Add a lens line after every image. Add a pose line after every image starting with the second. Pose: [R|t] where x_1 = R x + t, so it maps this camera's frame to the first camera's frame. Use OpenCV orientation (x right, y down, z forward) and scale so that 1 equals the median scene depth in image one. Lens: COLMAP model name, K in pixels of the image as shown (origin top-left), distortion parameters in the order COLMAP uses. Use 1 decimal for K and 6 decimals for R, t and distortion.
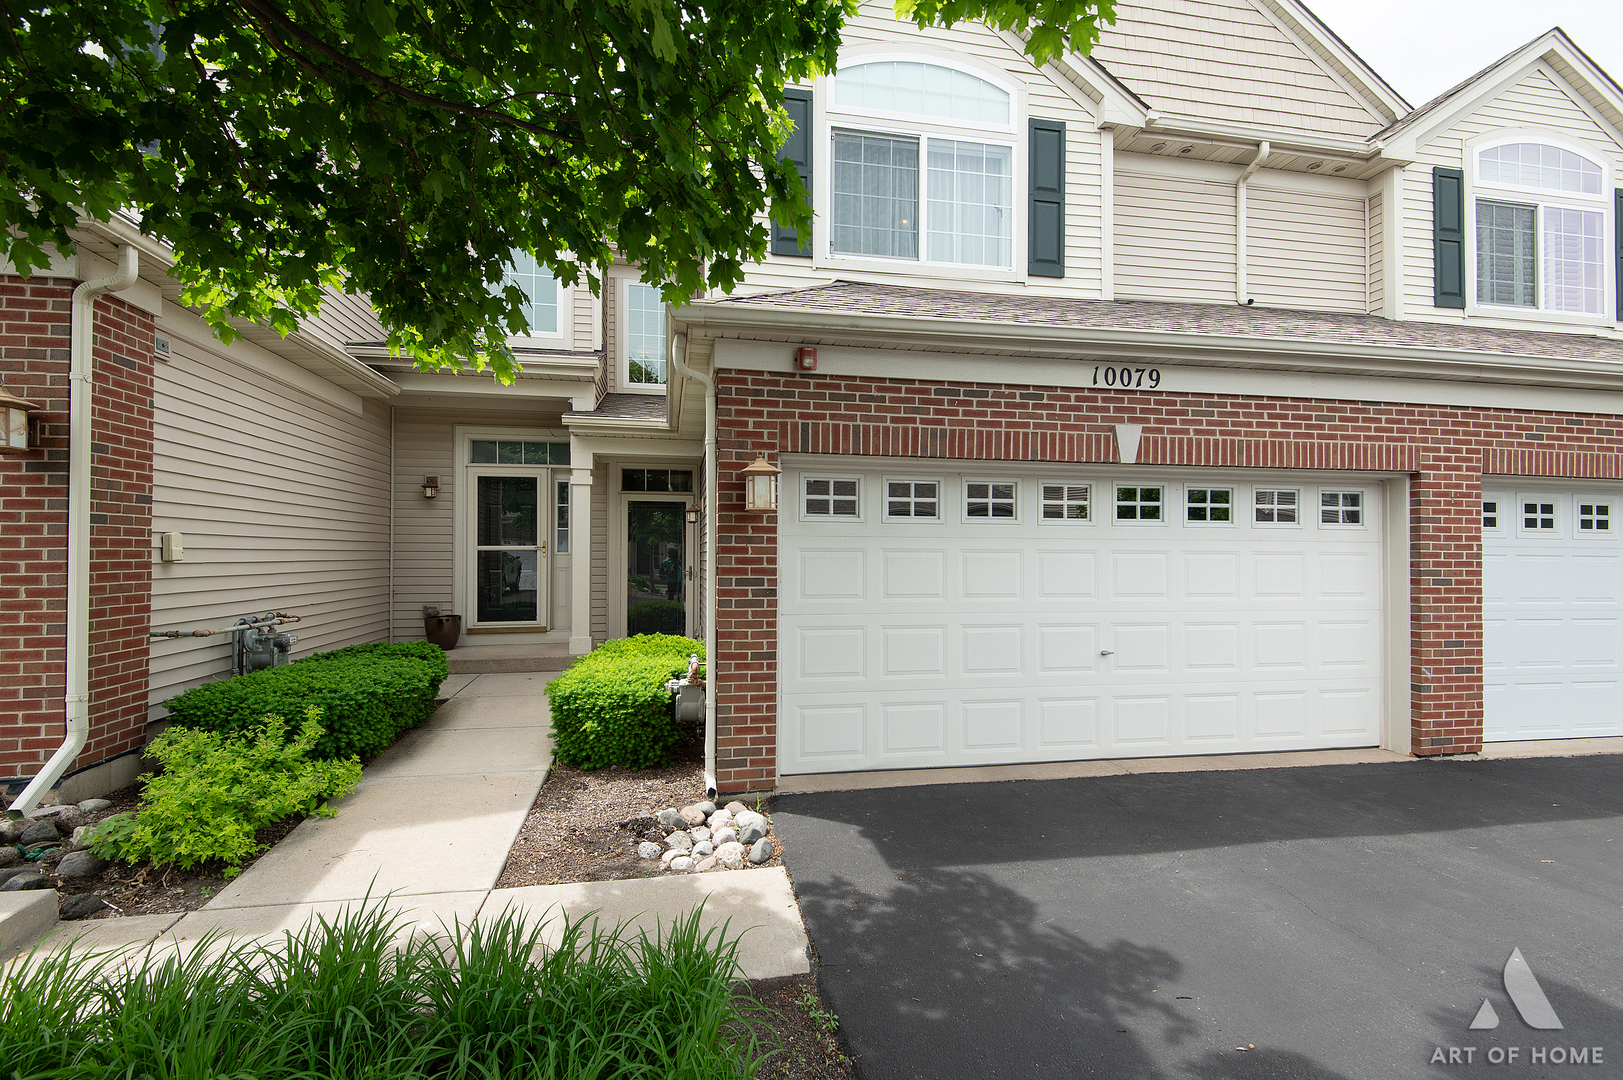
lens RADIAL K [[728.8, 0, 807.2], [0, 728.8, 545.7], [0, 0, 1]] dist [0.014108, -0.002877]
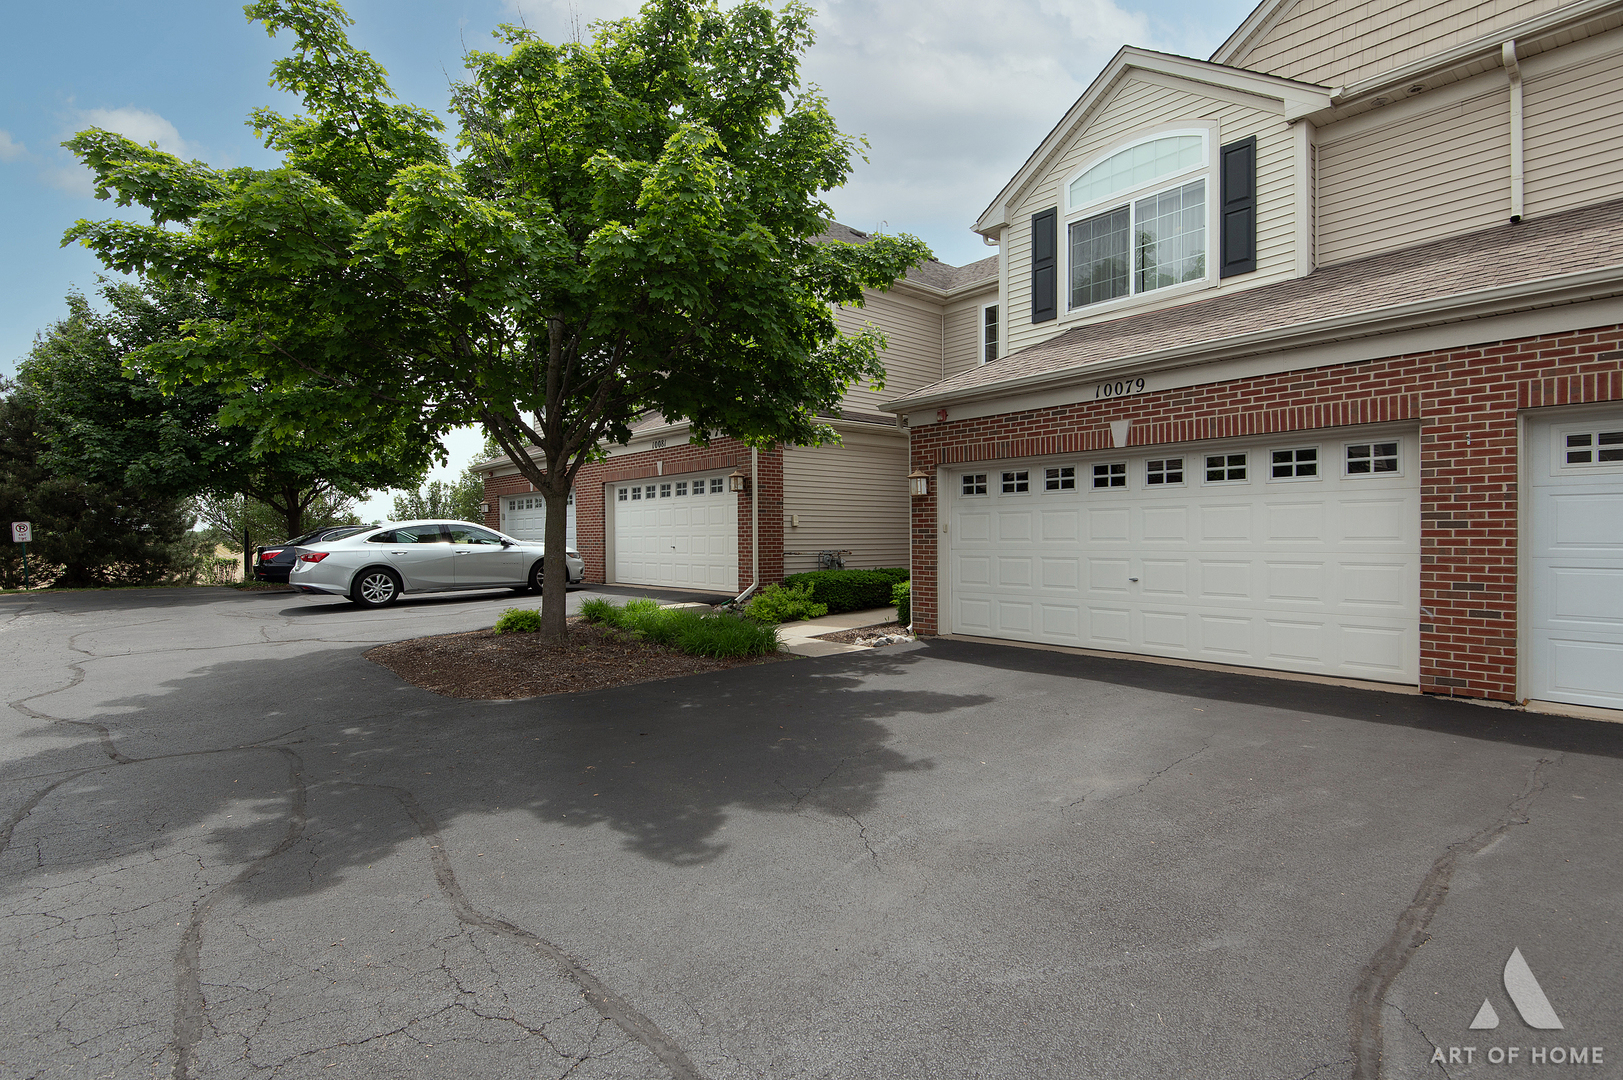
lens RADIAL K [[827.0, 0, 813.5], [0, 827.0, 540.2], [0, 0, 1]] dist [-0.003390, -0.000598]
pose [[0.496098, -0.005955, -0.868246, 1.492178], [0.020859, 0.999770, 0.005061, 0.049265], [0.868016, -0.020621, 0.496108, -0.339349]]
